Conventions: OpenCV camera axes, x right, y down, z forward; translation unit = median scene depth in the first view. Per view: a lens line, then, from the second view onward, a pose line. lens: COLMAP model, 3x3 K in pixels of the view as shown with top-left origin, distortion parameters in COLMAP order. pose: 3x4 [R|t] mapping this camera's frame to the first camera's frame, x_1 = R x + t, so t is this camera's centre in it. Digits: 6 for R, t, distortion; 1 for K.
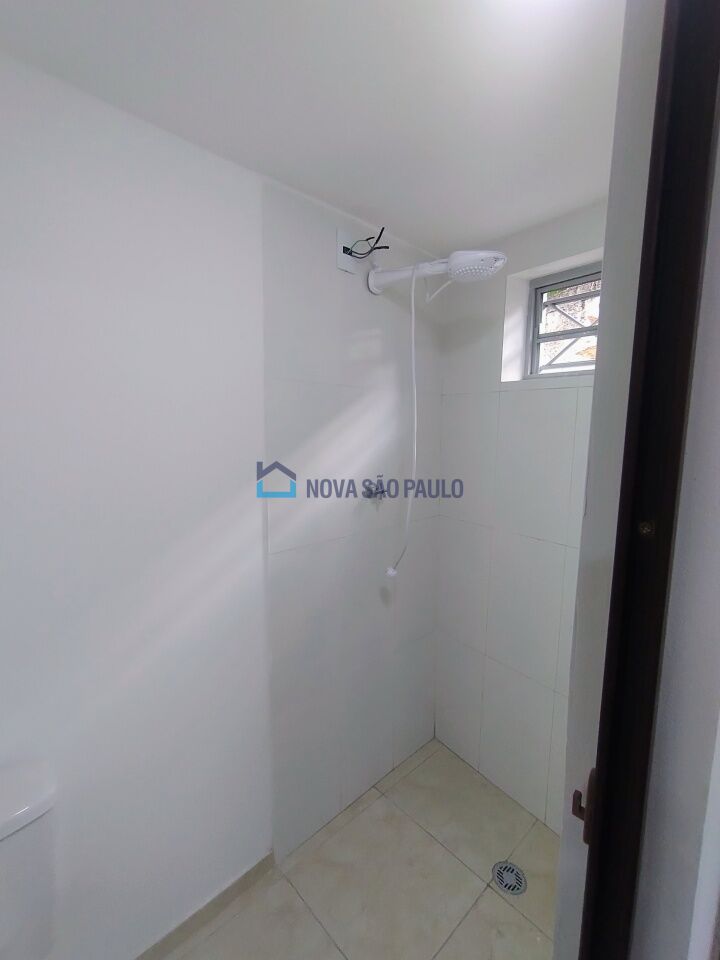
lens RADIAL K [[430.3, 0, 354.2], [0, 430.3, 473.8], [0, 0, 1]] dist [-0.002746, -0.000445]
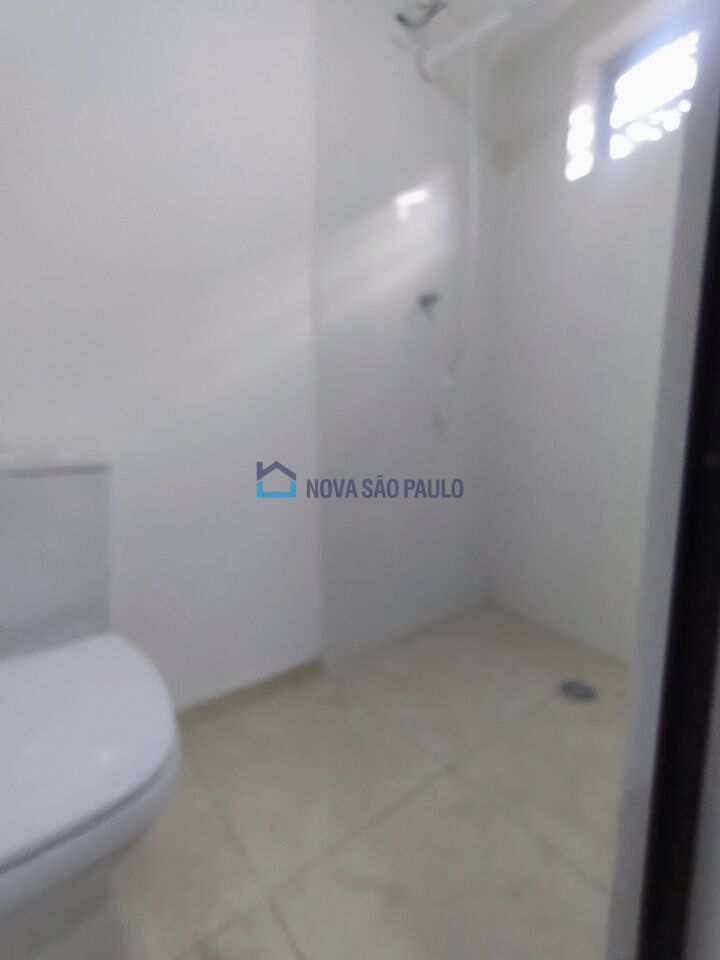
lens RADIAL K [[430.3, 0, 354.2], [0, 430.3, 473.8], [0, 0, 1]] dist [-0.002746, -0.000445]
pose [[0.994771, 0.003275, -0.102082, -0.018583], [-0.003559, 0.999990, -0.002601, 0.437874], [0.102073, 0.002951, 0.994773, 0.042195]]
